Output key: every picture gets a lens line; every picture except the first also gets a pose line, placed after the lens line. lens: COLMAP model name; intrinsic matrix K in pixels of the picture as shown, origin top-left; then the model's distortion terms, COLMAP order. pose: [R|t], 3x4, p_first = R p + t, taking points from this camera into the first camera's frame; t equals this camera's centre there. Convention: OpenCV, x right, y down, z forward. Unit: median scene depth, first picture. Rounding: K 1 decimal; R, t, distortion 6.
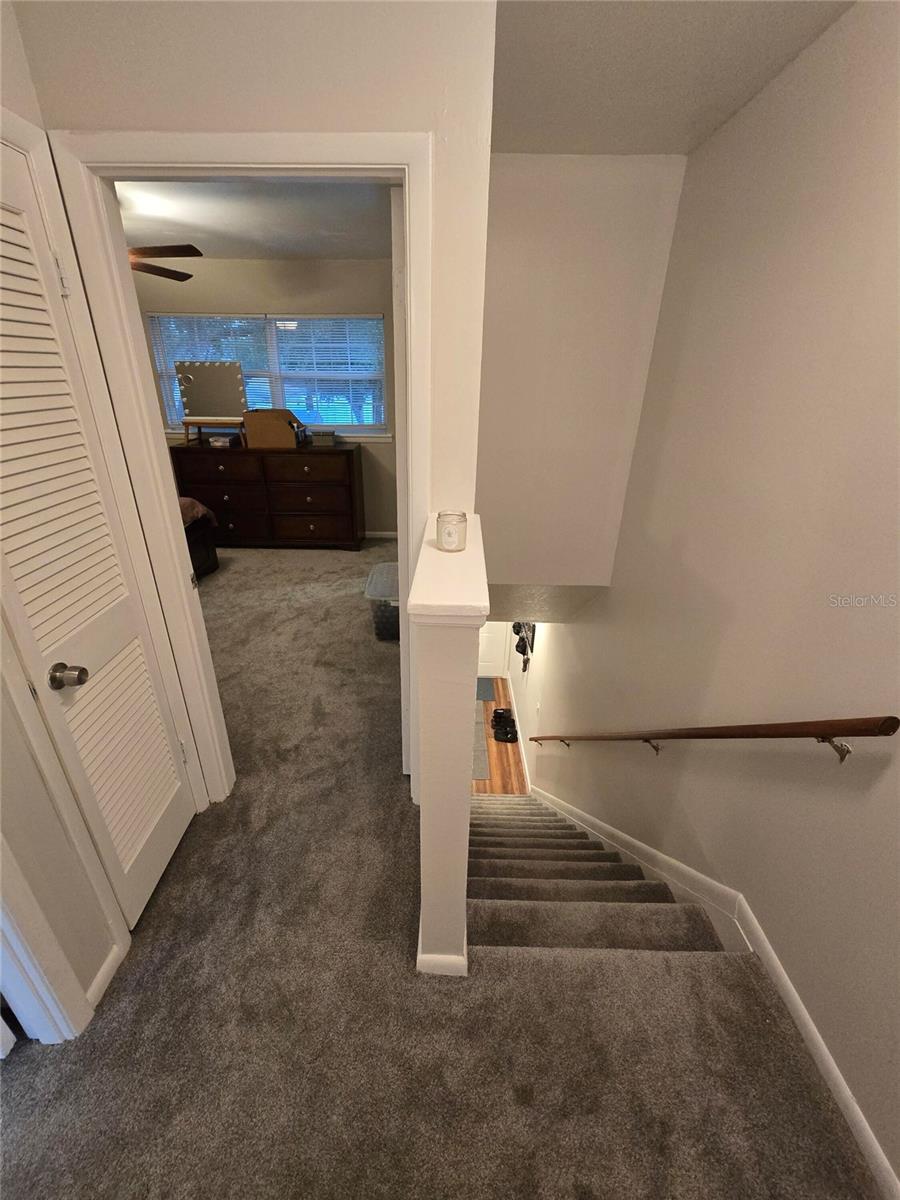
lens RADIAL K [[492.5, 0, 440.3], [0, 492.5, 591.9], [0, 0, 1]] dist [-0.002671, -0.000220]
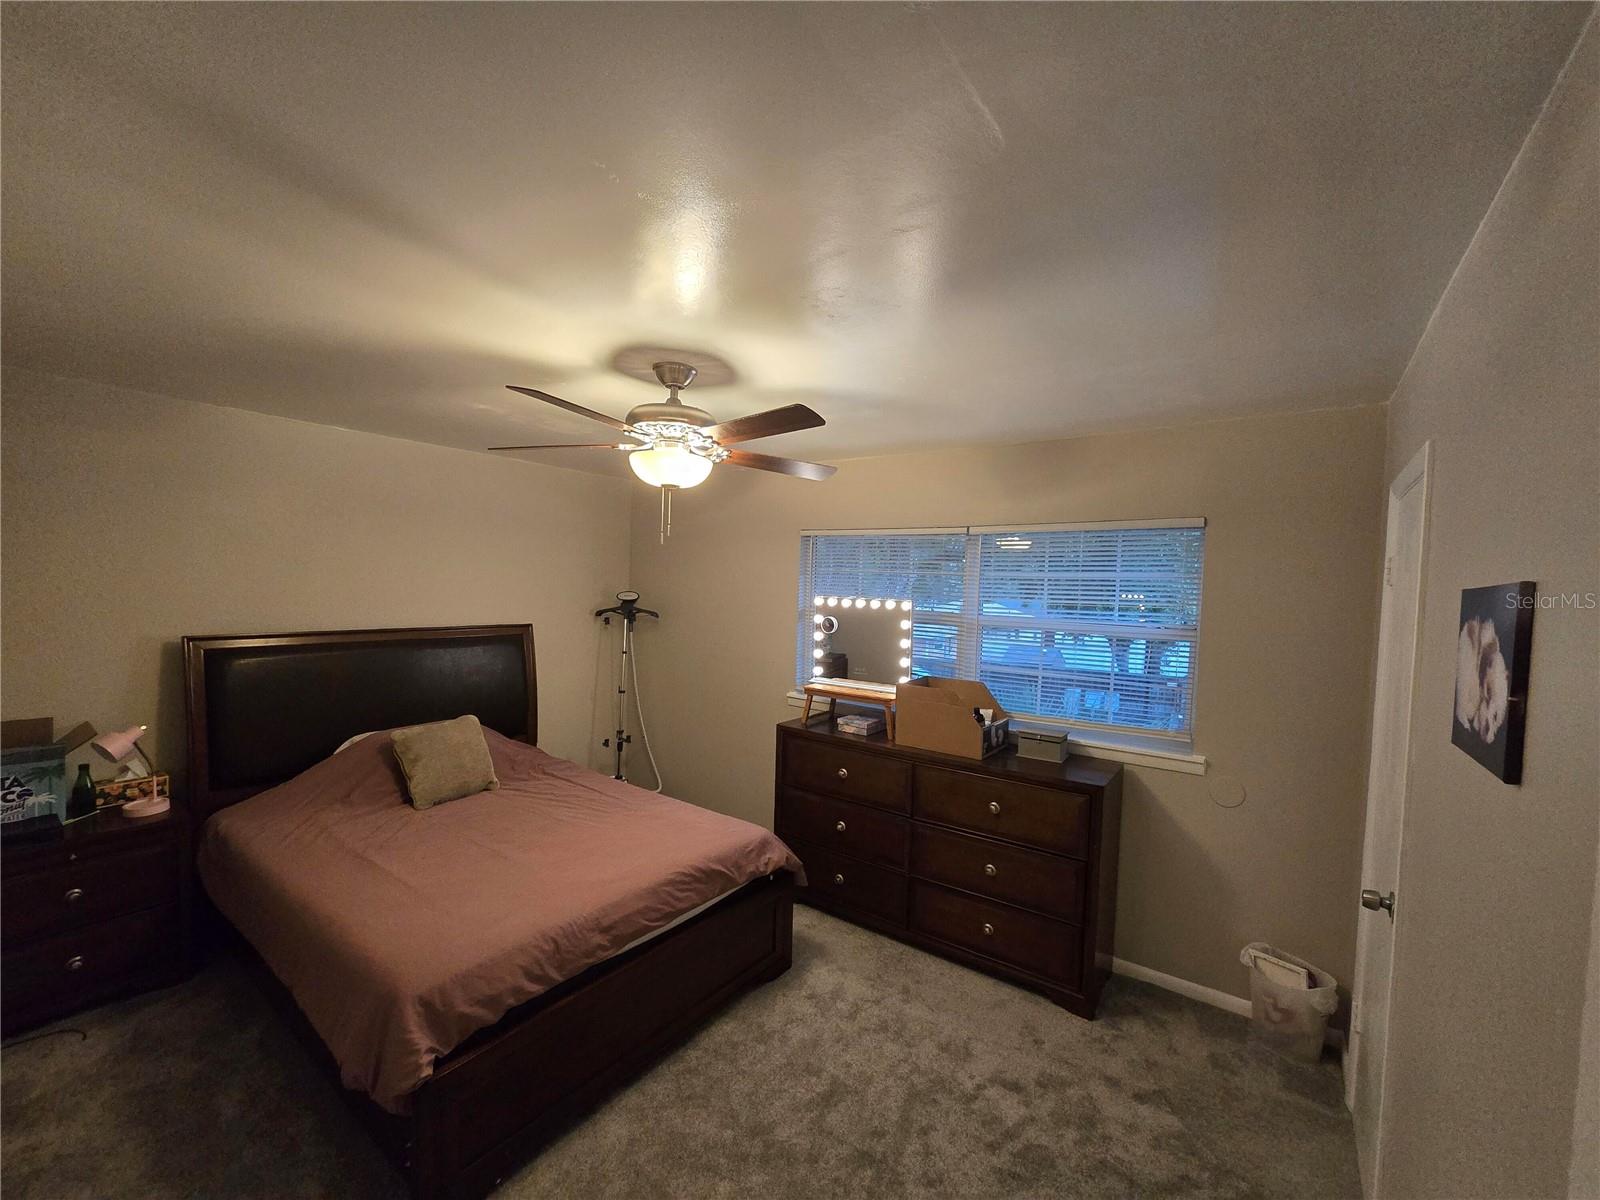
lens RADIAL K [[656.6, 0, 792.7], [0, 656.6, 612.2], [0, 0, 1]] dist [-0.002671, -0.000220]
pose [[0.812847, 0.037698, -0.581256, -0.065105], [-0.259386, 0.916924, -0.303265, -0.175506], [0.521535, 0.397277, 0.755097, 0.330863]]
